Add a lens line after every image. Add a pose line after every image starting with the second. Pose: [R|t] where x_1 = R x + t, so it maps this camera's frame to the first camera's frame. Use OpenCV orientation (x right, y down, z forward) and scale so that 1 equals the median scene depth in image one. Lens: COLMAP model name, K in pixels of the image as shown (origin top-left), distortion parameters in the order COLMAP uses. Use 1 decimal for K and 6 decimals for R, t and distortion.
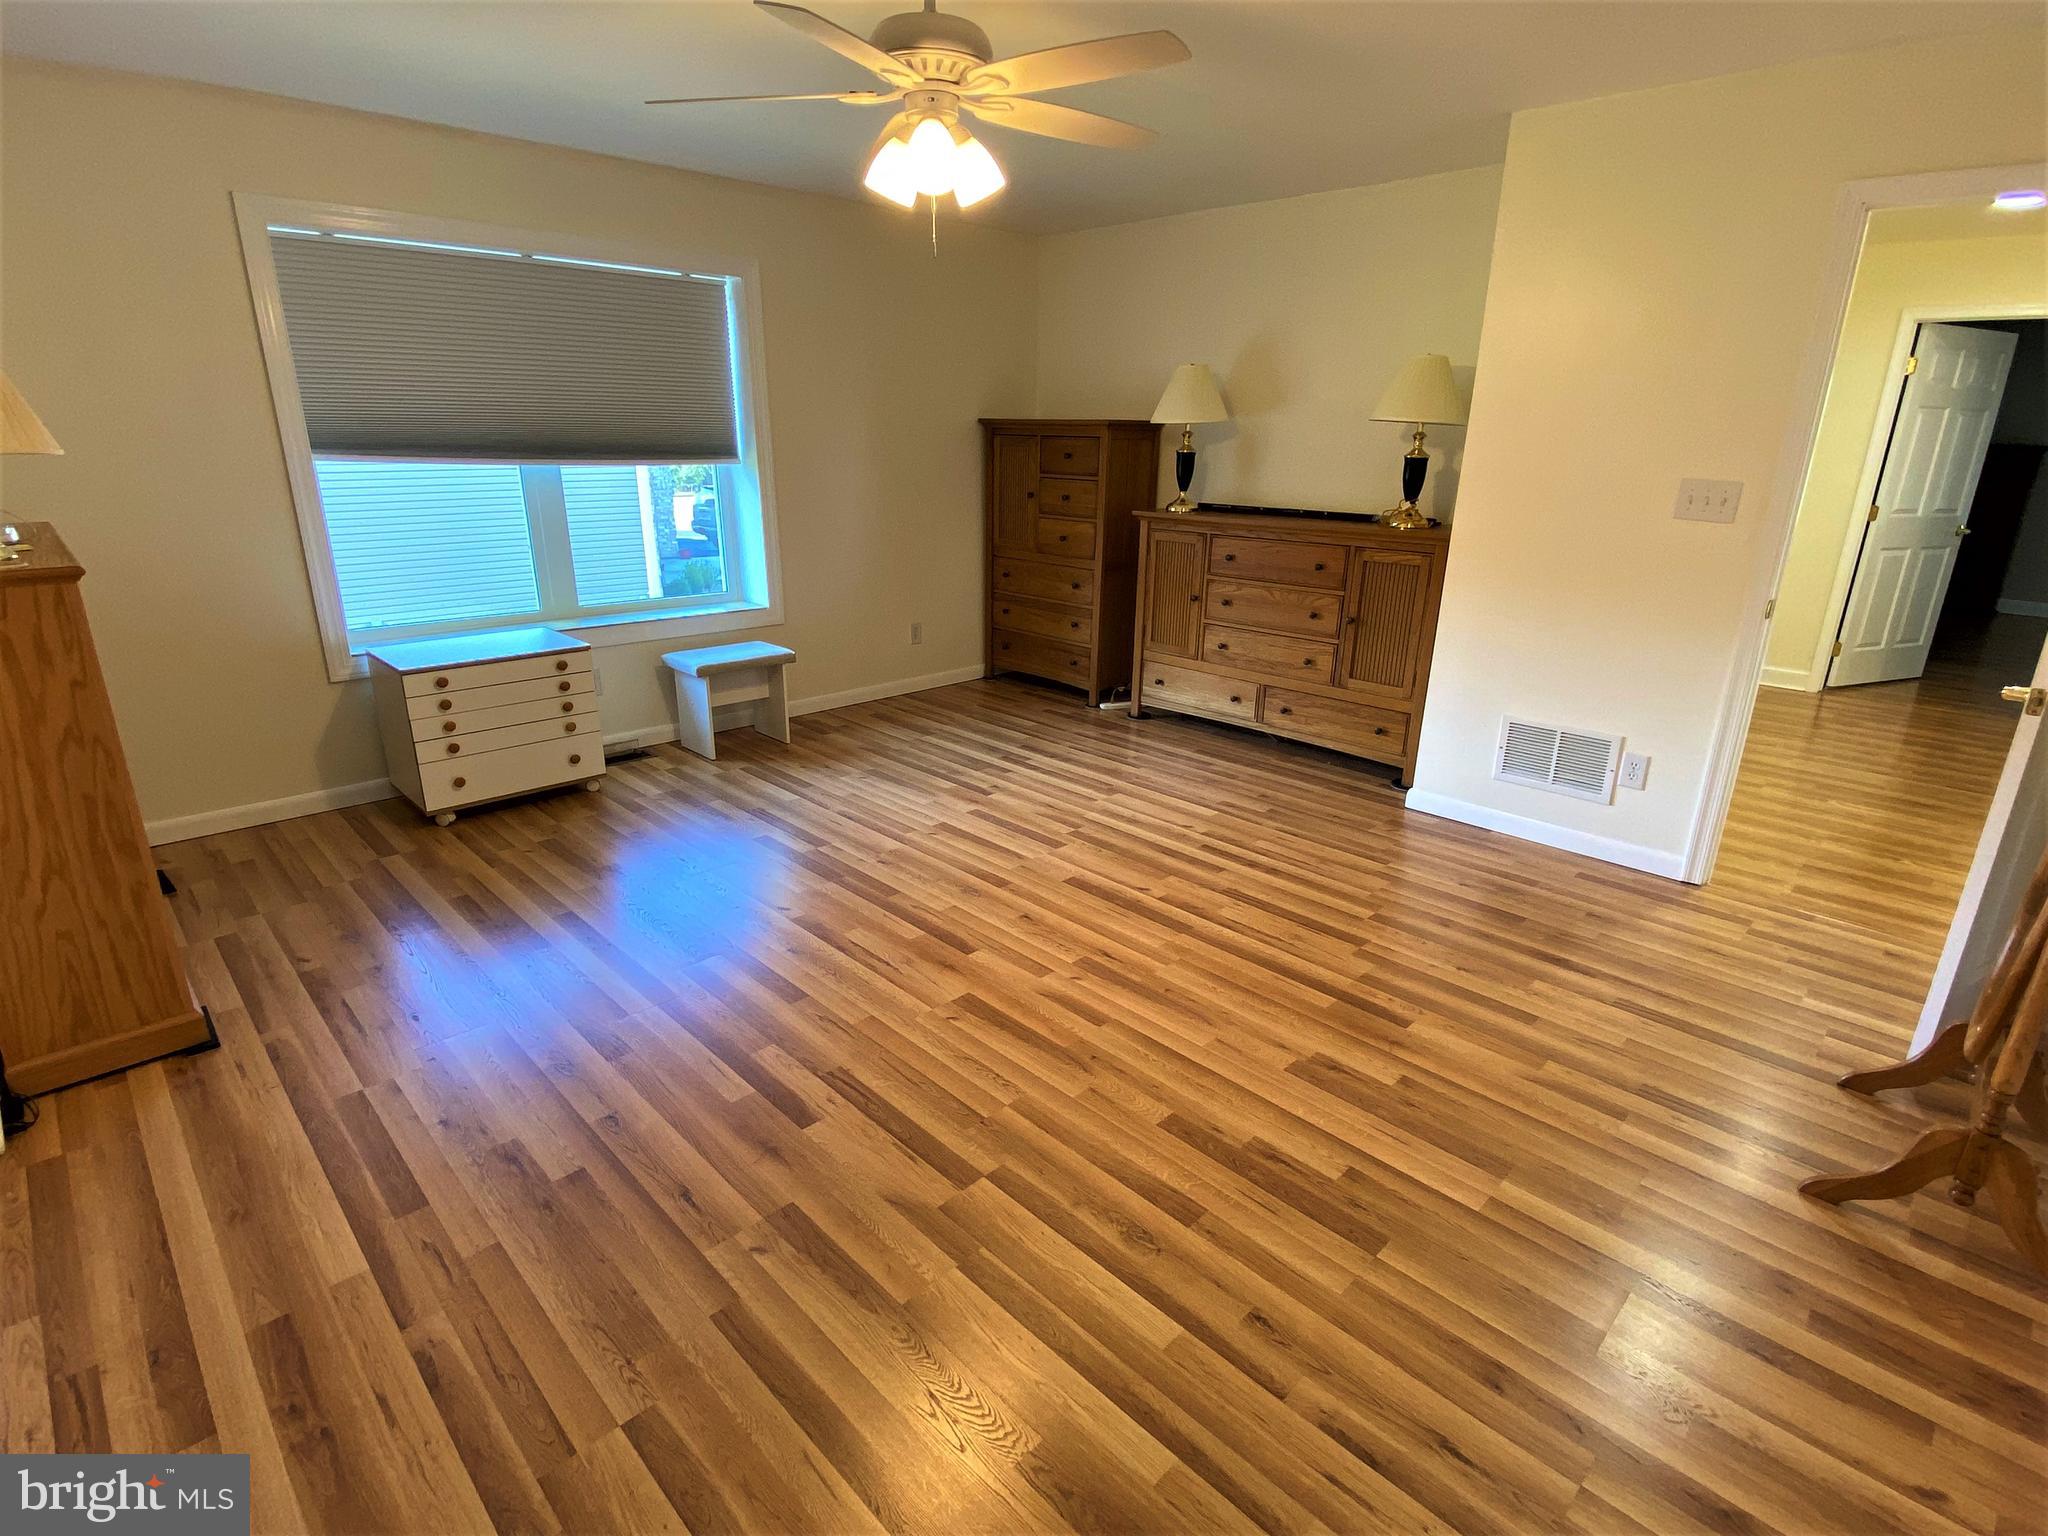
lens RADIAL K [[1020.5, 0, 1025.5], [0, 1020.5, 775.7], [0, 0, 1]] dist [0.043168, -0.001532]
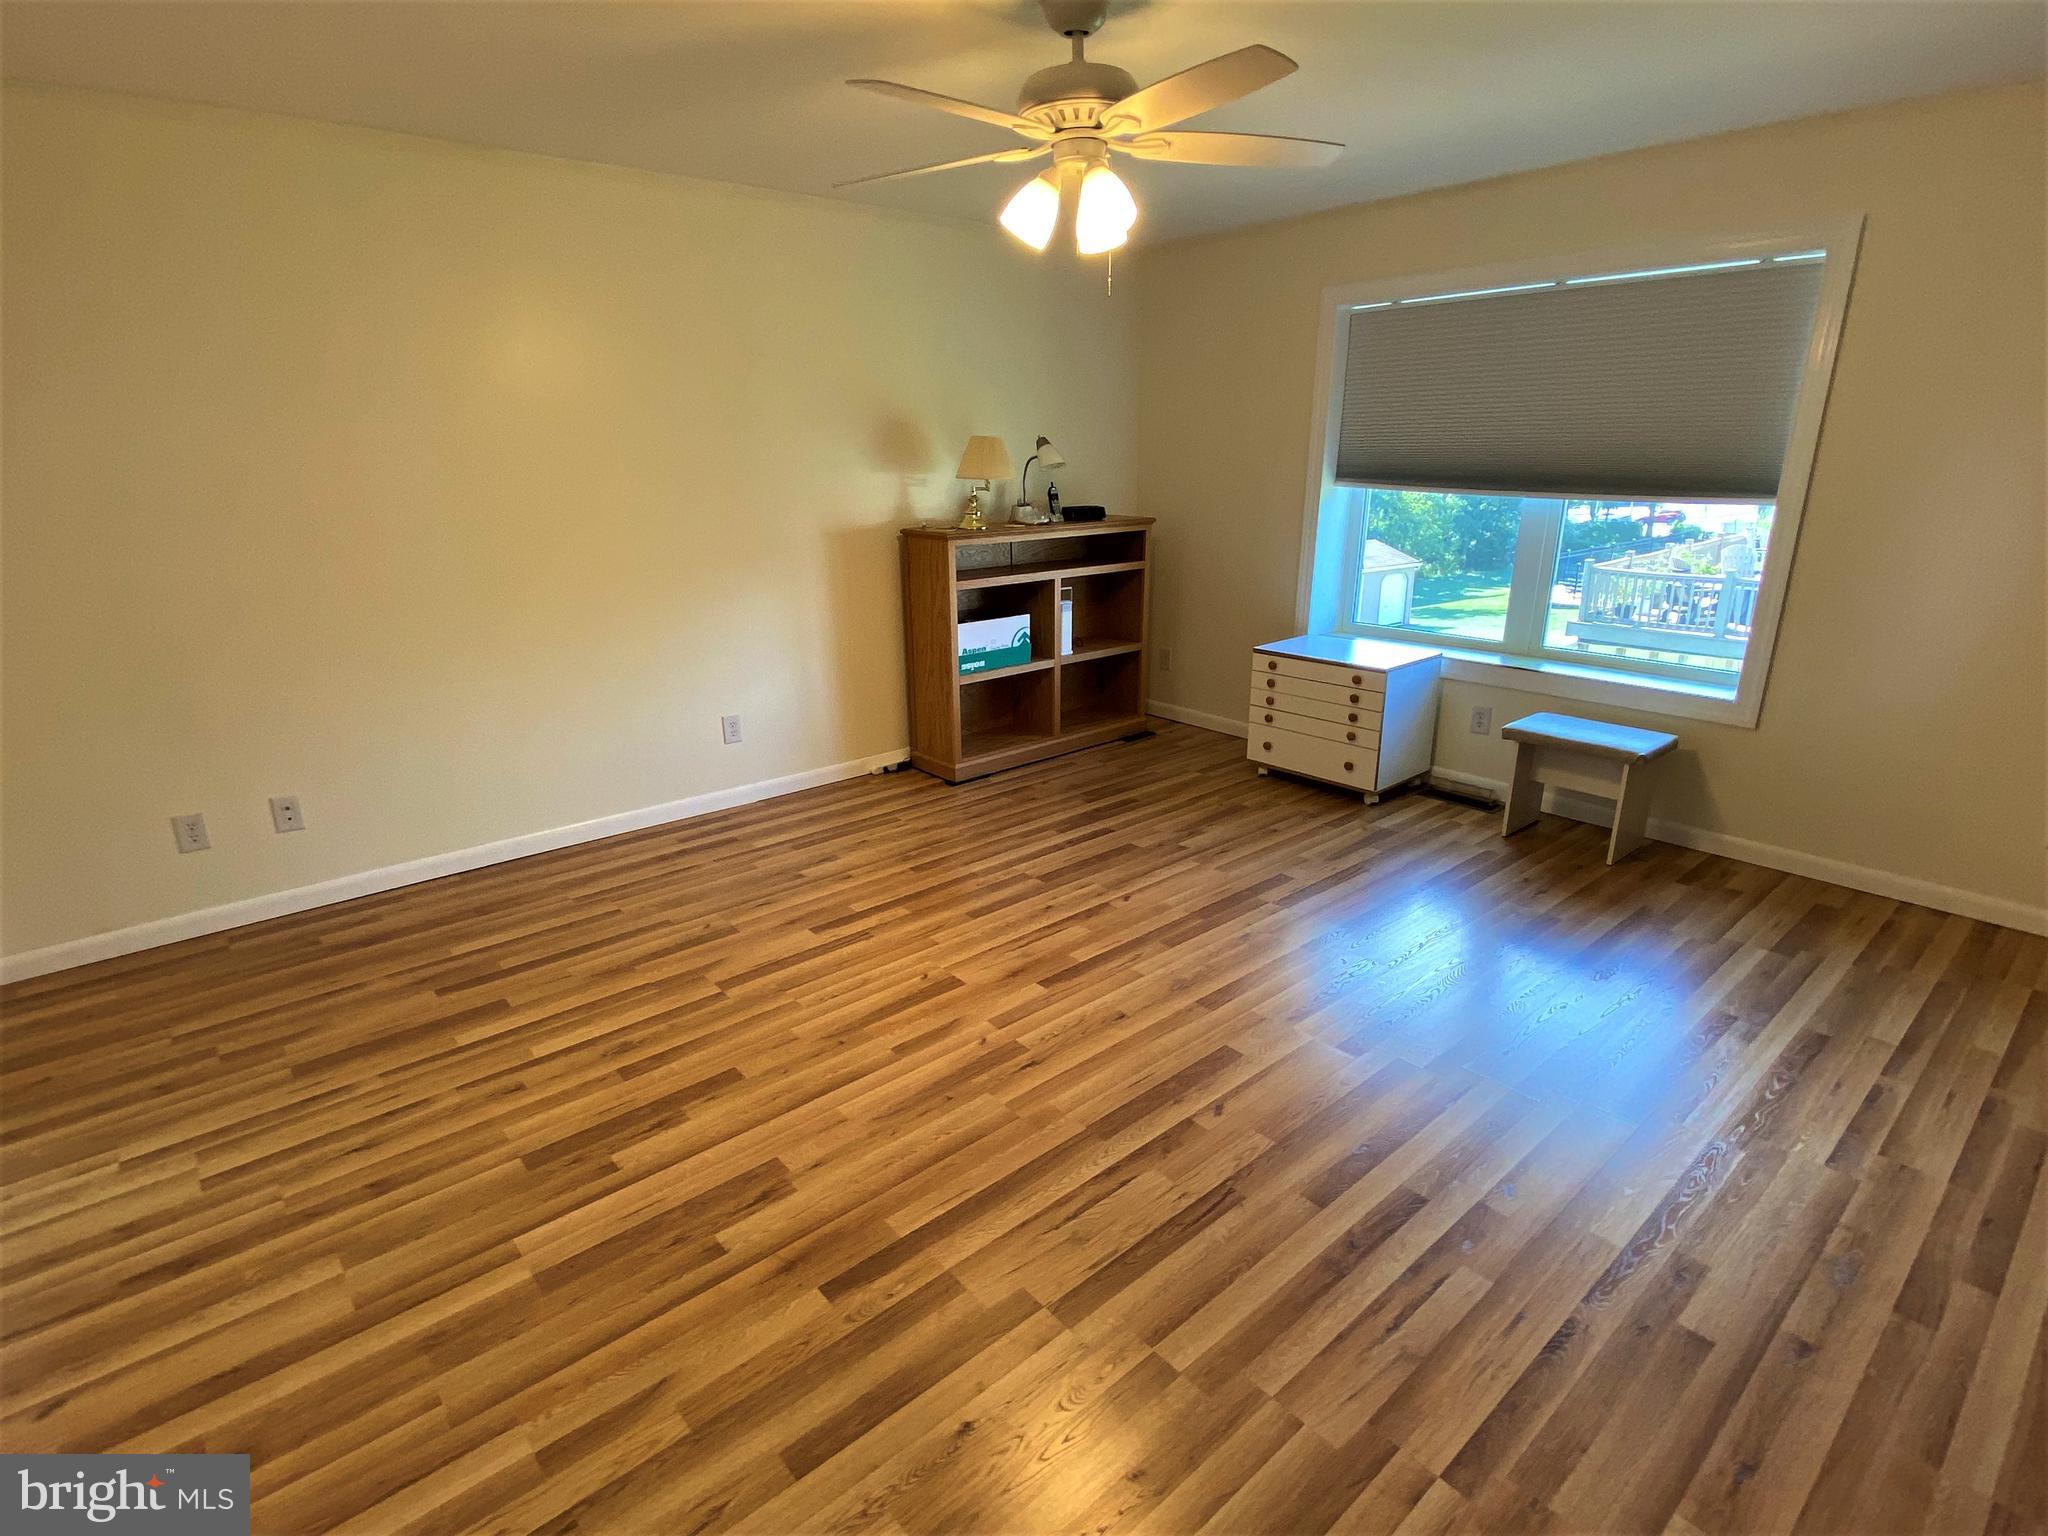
lens RADIAL K [[1020.5, 0, 1021.5], [0, 1020.5, 764.9], [0, 0, 1]] dist [0.043168, -0.001532]
pose [[-0.073243, 0.288905, -0.954552, 0.941250], [-0.308898, 0.903484, 0.297151, -0.352274], [0.948271, 0.316623, 0.023068, 0.984879]]
